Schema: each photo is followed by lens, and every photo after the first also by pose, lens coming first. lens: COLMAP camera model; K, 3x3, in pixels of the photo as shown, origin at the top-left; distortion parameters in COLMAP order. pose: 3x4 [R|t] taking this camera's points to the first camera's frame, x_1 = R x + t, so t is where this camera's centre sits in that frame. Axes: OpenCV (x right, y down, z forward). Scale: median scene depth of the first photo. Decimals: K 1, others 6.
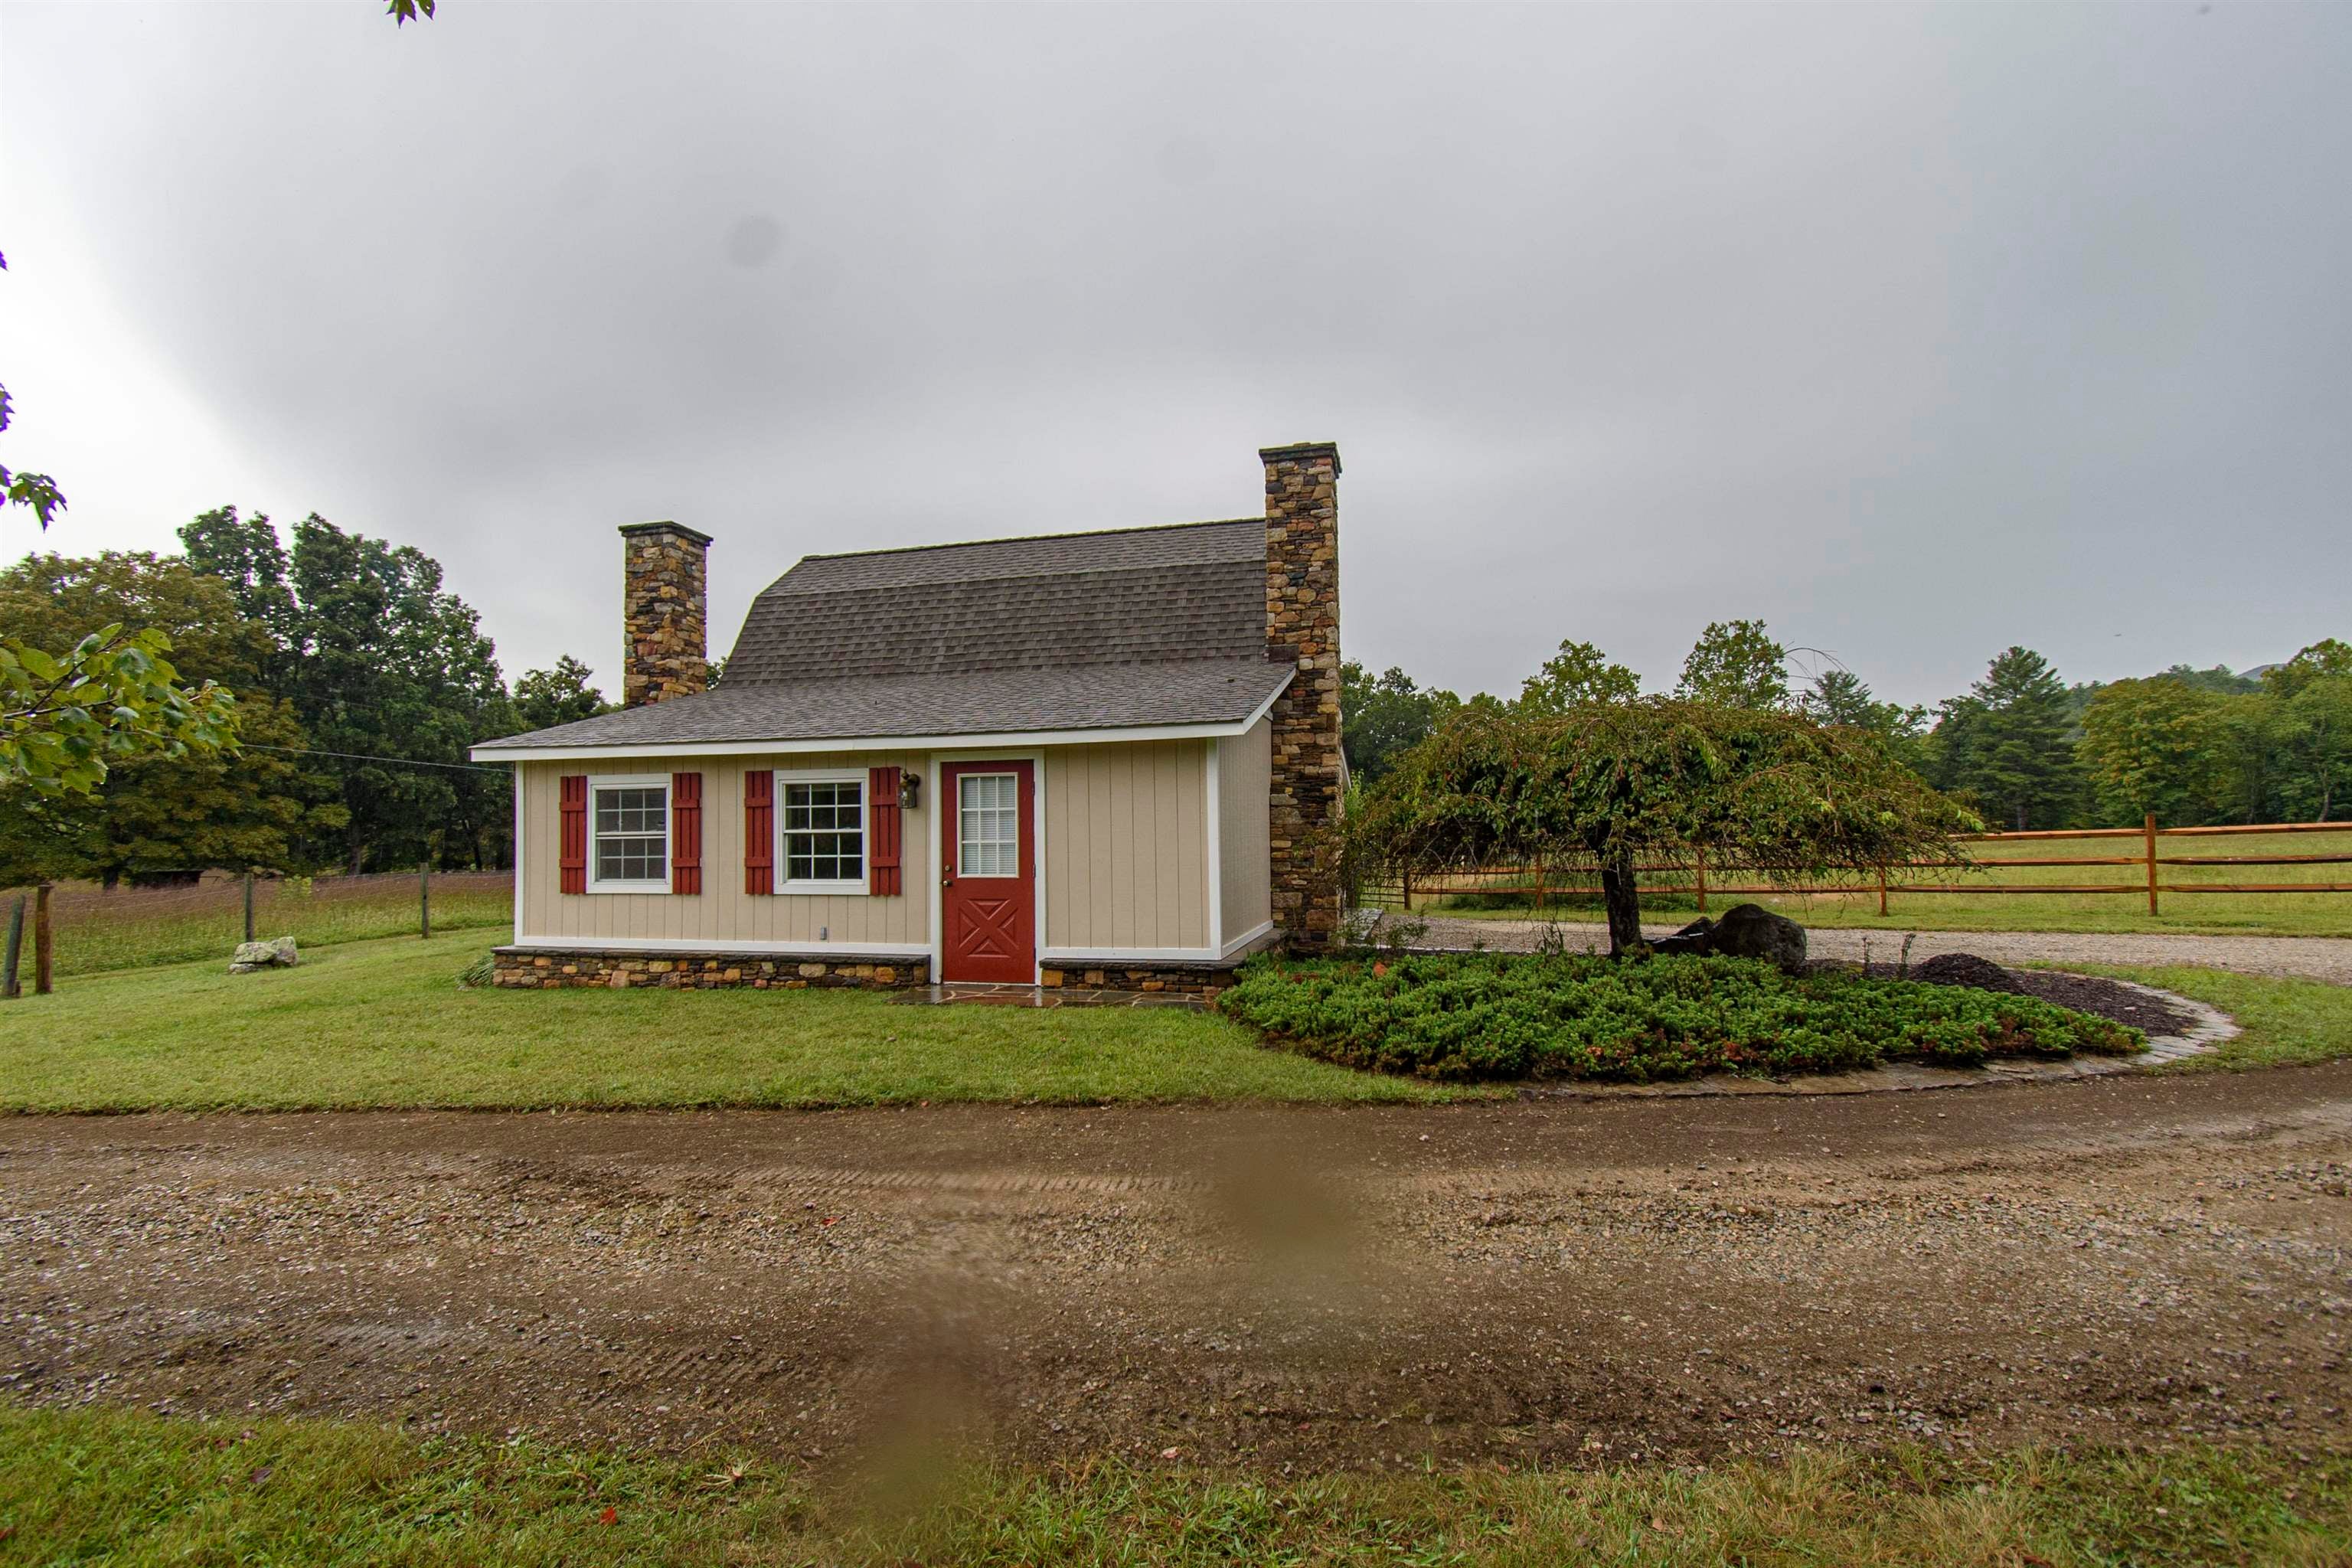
lens RADIAL K [[1038.5, 0, 1160.4], [0, 1038.5, 787.9], [0, 0, 1]] dist [0.001036, -0.000246]
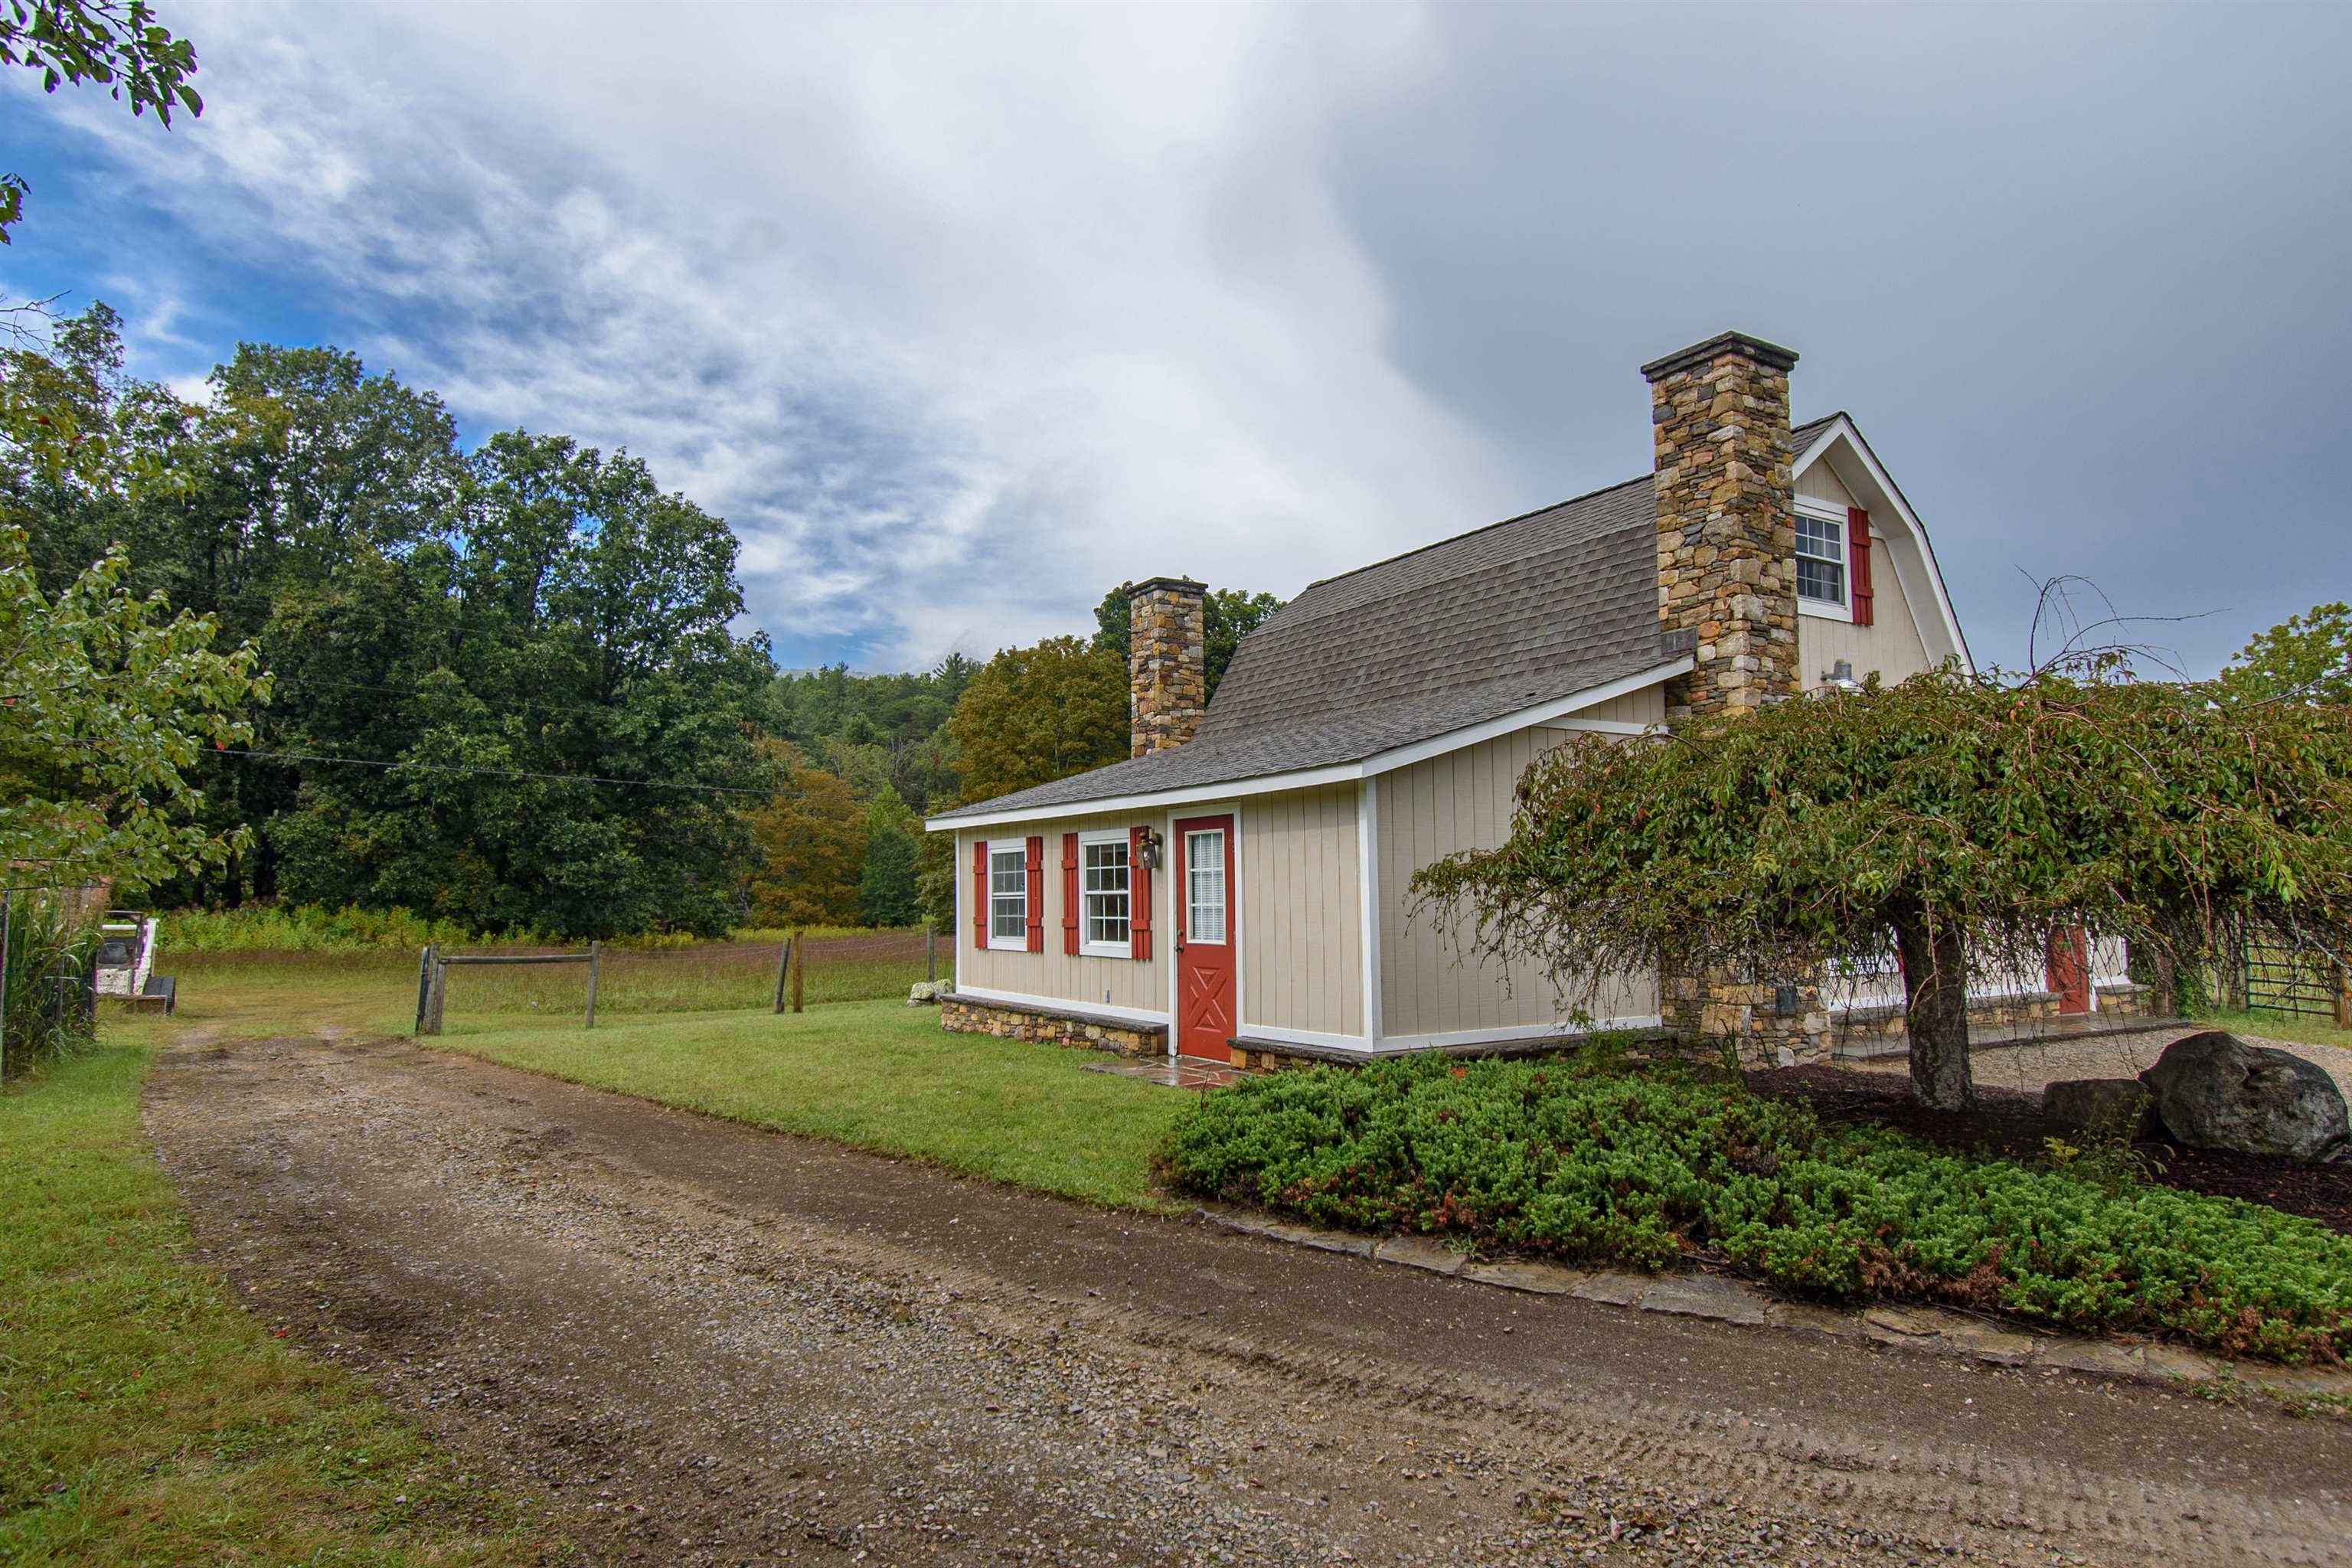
lens RADIAL K [[1356.2, 0, 1172.4], [0, 1356.2, 788.7], [0, 0, 1]] dist [-0.001934, -0.001505]
pose [[0.723058, -0.051244, -0.688884, 0.600594], [0.033403, 0.998672, -0.039228, -0.004300], [0.689980, 0.005353, 0.723809, 0.102819]]
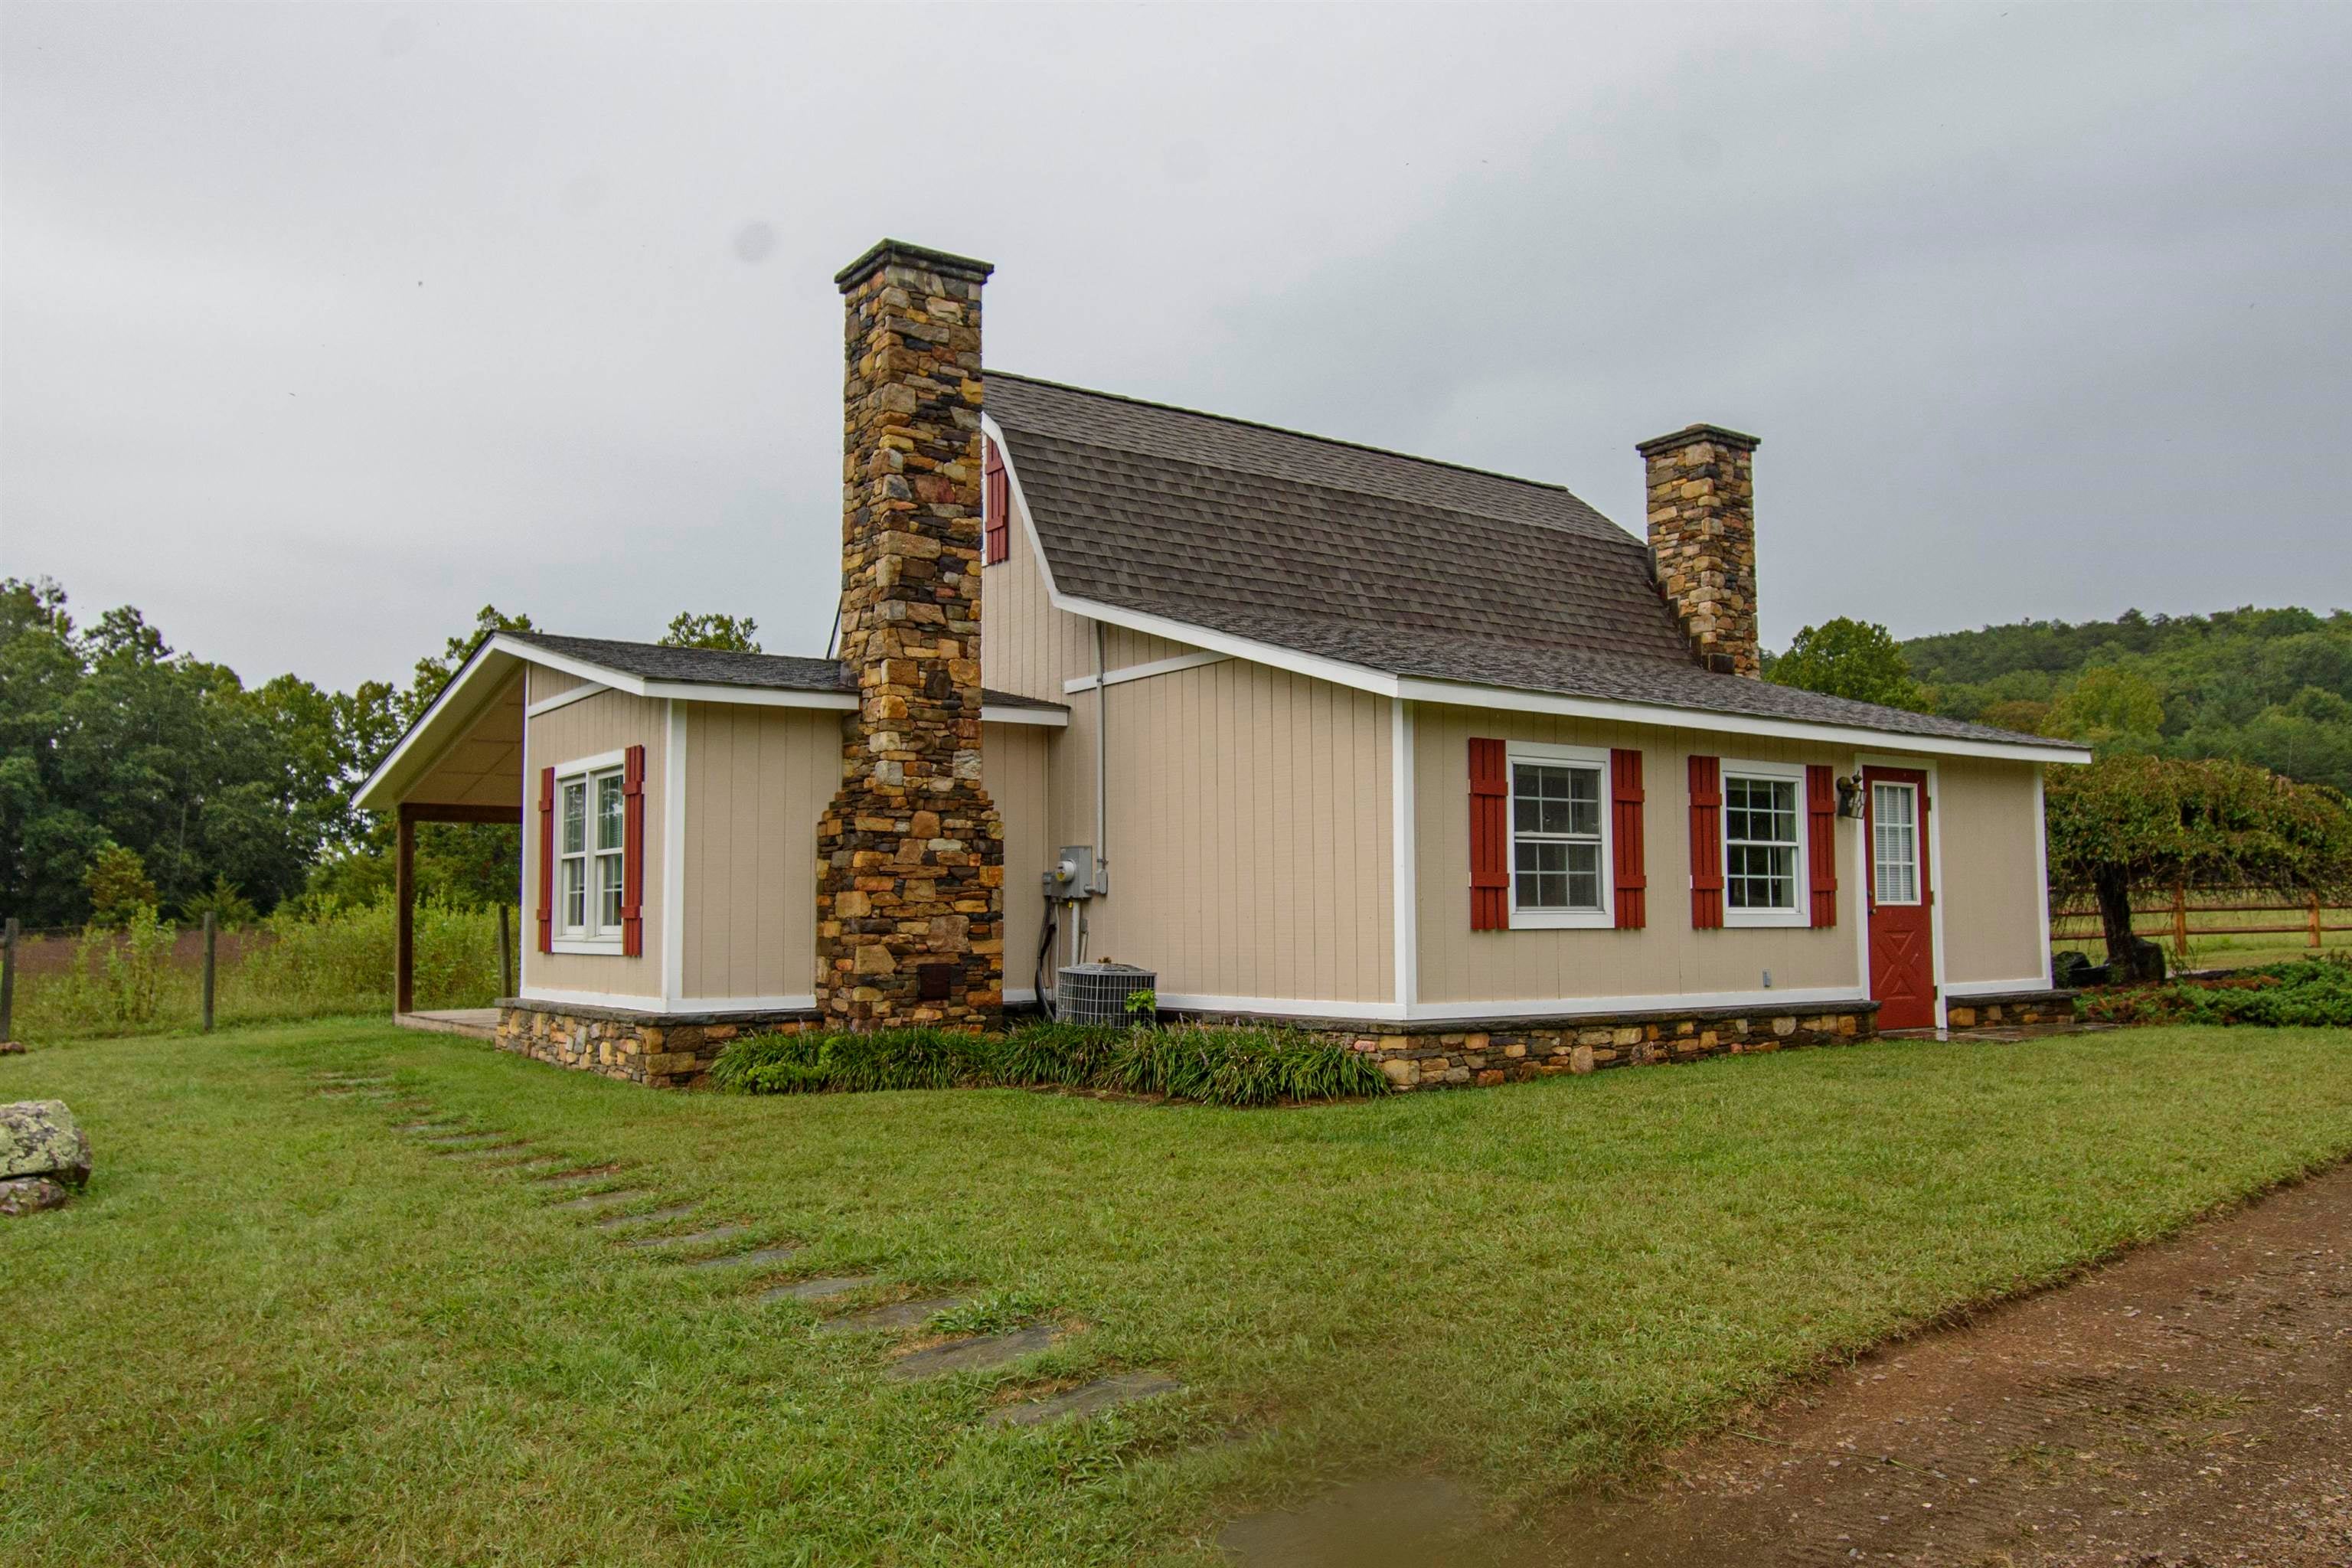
lens RADIAL K [[1702.3, 0, 1168.8], [0, 1702.3, 797.6], [0, 0, 1]] dist [-0.000630, -0.001755]
pose [[0.653973, 0.061811, 0.753988, -1.501649], [-0.037466, 0.998080, -0.049326, 0.083624], [-0.755589, 0.004009, 0.655033, 0.501488]]
